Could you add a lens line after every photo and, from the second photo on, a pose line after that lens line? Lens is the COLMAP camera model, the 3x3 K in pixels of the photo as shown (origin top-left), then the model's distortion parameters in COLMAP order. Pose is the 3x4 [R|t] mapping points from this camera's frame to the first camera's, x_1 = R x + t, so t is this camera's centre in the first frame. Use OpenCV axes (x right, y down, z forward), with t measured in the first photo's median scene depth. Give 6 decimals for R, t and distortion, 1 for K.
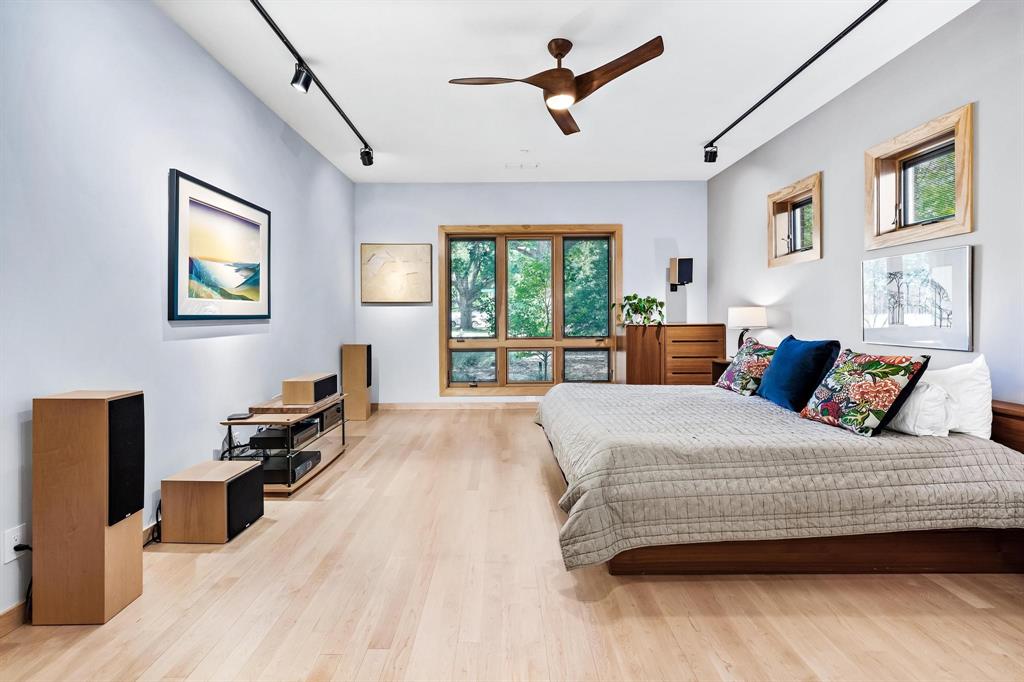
lens RADIAL K [[442.1, 0, 502.1], [0, 442.1, 317.3], [0, 0, 1]] dist [0.003353, -0.000709]
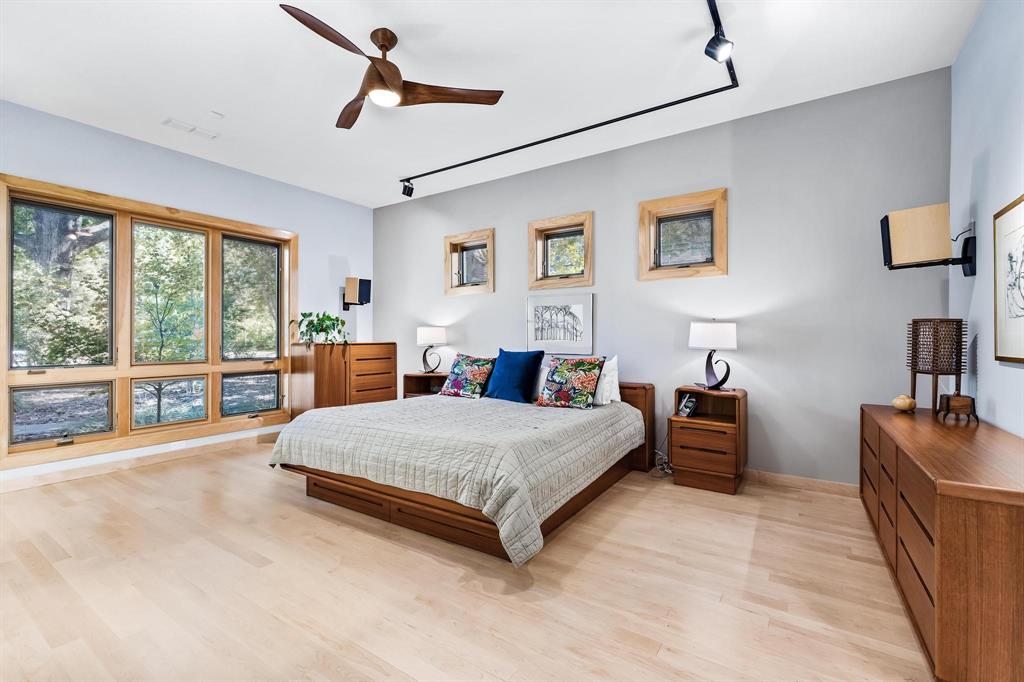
lens RADIAL K [[442.1, 0, 506.5], [0, 442.1, 336.4], [0, 0, 1]] dist [0.003353, -0.000709]
pose [[0.563373, 0.009673, 0.826146, -0.317115], [-0.001199, 0.999940, -0.010890, 0.014021], [-0.826202, 0.005145, 0.563351, 0.179934]]
